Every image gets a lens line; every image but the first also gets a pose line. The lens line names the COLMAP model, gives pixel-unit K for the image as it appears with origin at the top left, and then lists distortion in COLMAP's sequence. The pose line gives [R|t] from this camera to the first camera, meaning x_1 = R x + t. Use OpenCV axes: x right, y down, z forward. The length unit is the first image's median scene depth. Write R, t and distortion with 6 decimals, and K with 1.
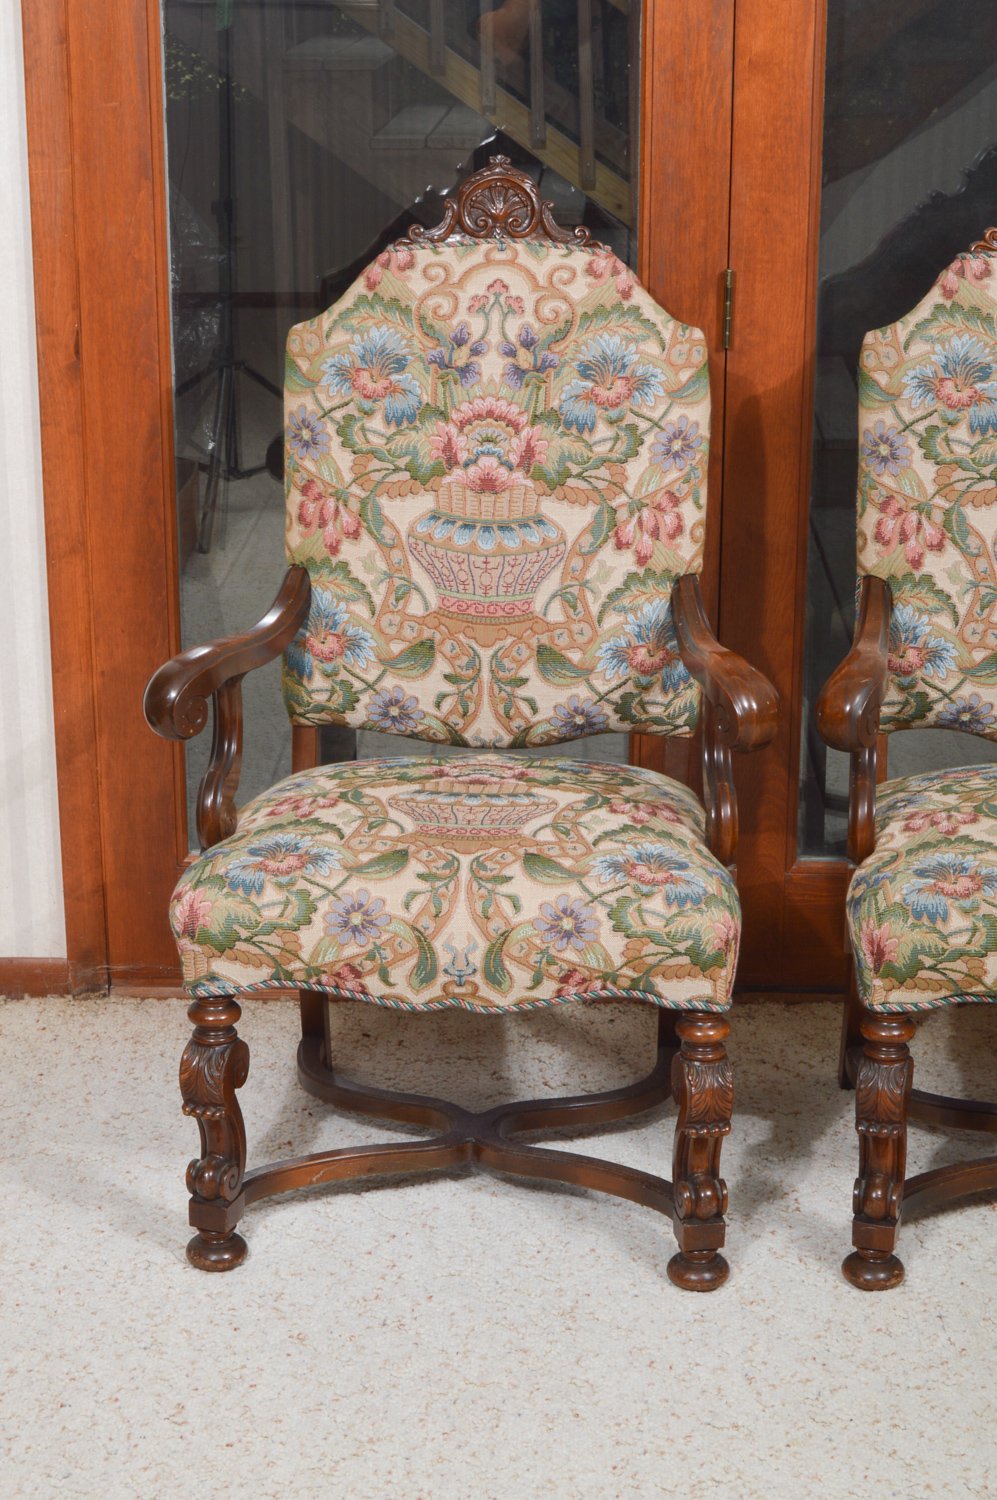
lens RADIAL K [[2794.3, 0, 498.5], [0, 2794.3, 750.0], [0, 0, 1]] dist [-0.043492, -0.123438]
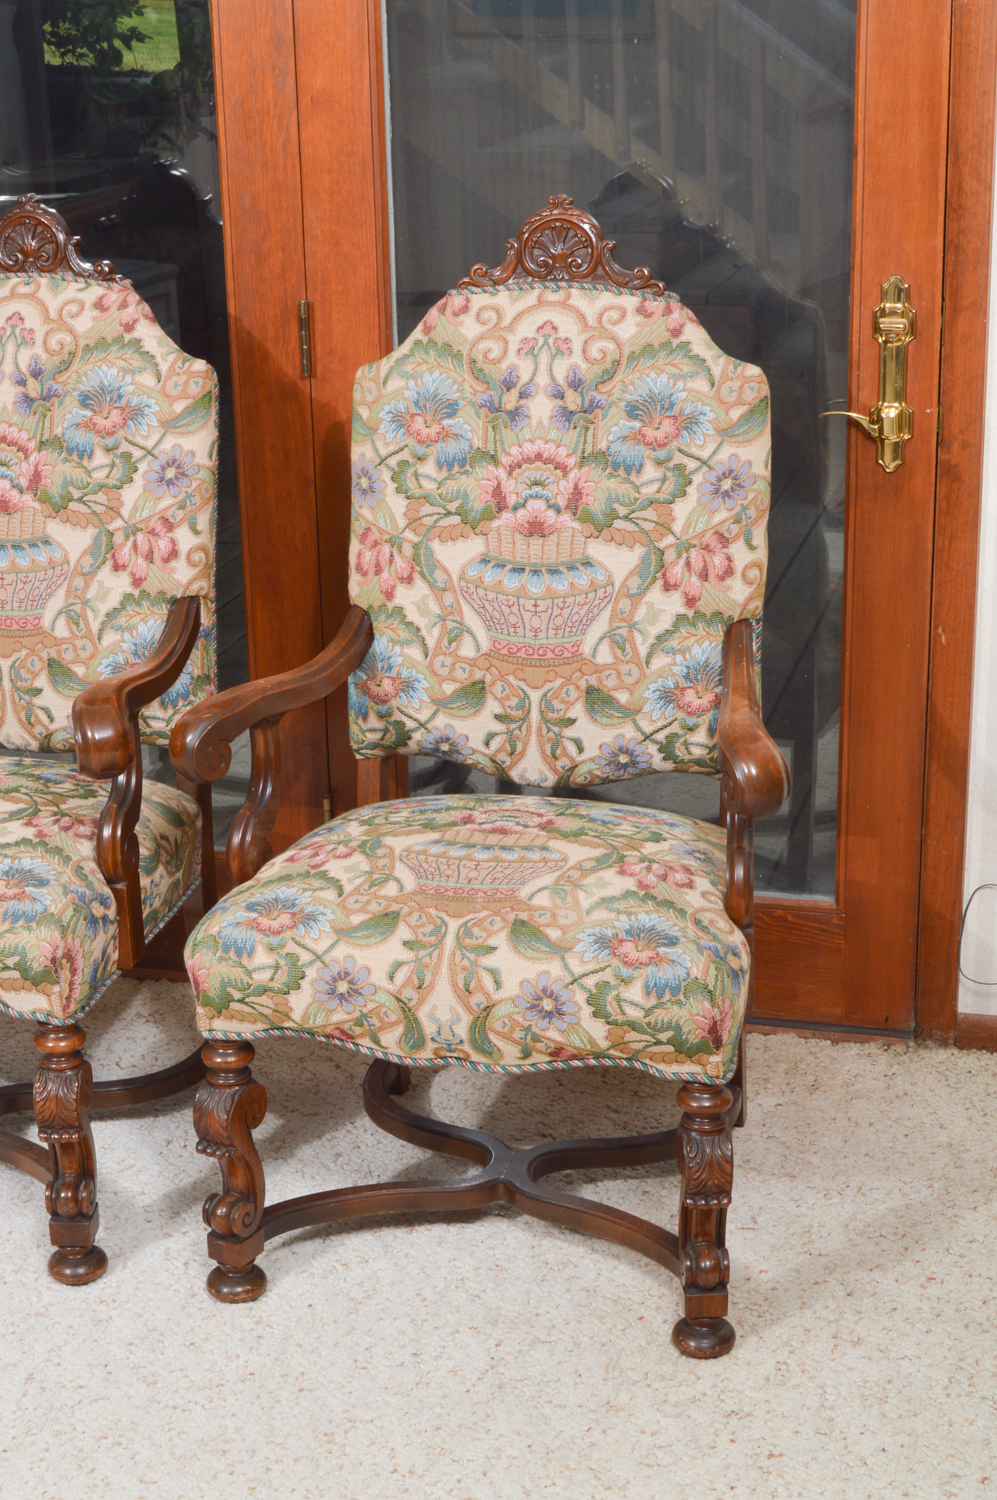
lens RADIAL K [[2479.3, 0, 498.5], [0, 2479.3, 750.0], [0, 0, 1]] dist [-0.059643, -0.022853]
pose [[0.969522, 0.054436, -0.238882, 0.408135], [-0.046757, 0.998195, 0.037698, -0.046396], [0.240503, -0.025380, 0.970317, 0.129878]]
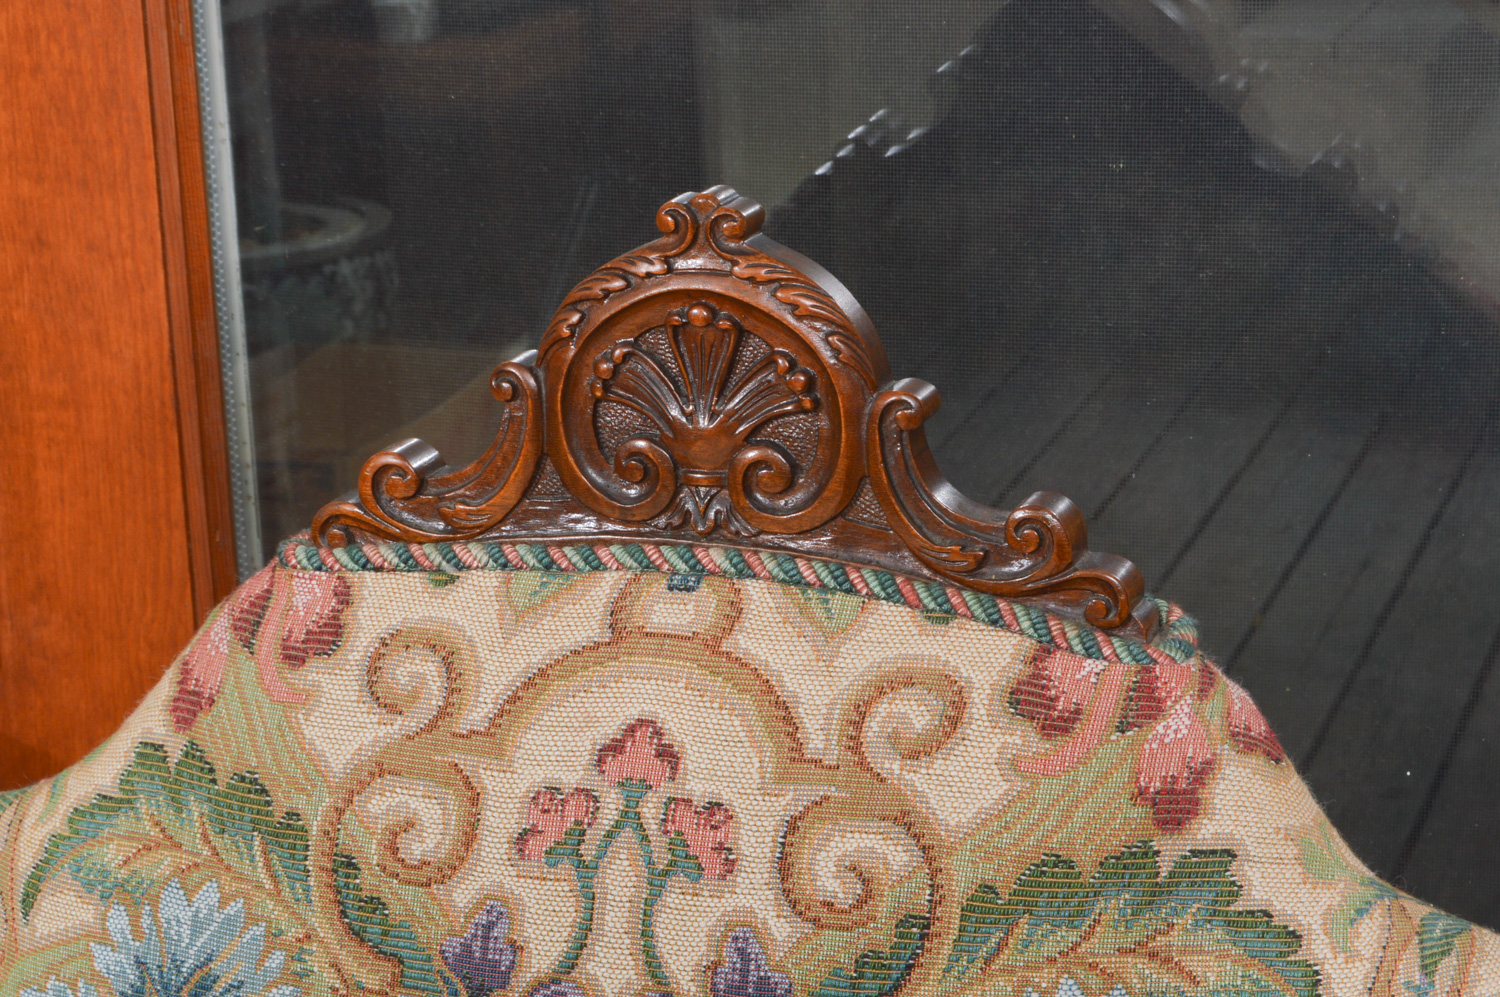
lens RADIAL K [[3433.6, 0, 742.7], [0, 3433.6, 571.1], [0, 0, 1]] dist [-0.025709, -0.080809]
pose [[0.945378, 0.081050, -0.315738, 0.306313], [-0.064982, 0.996014, 0.061110, -0.197802], [0.319433, -0.037254, 0.946876, 0.717647]]
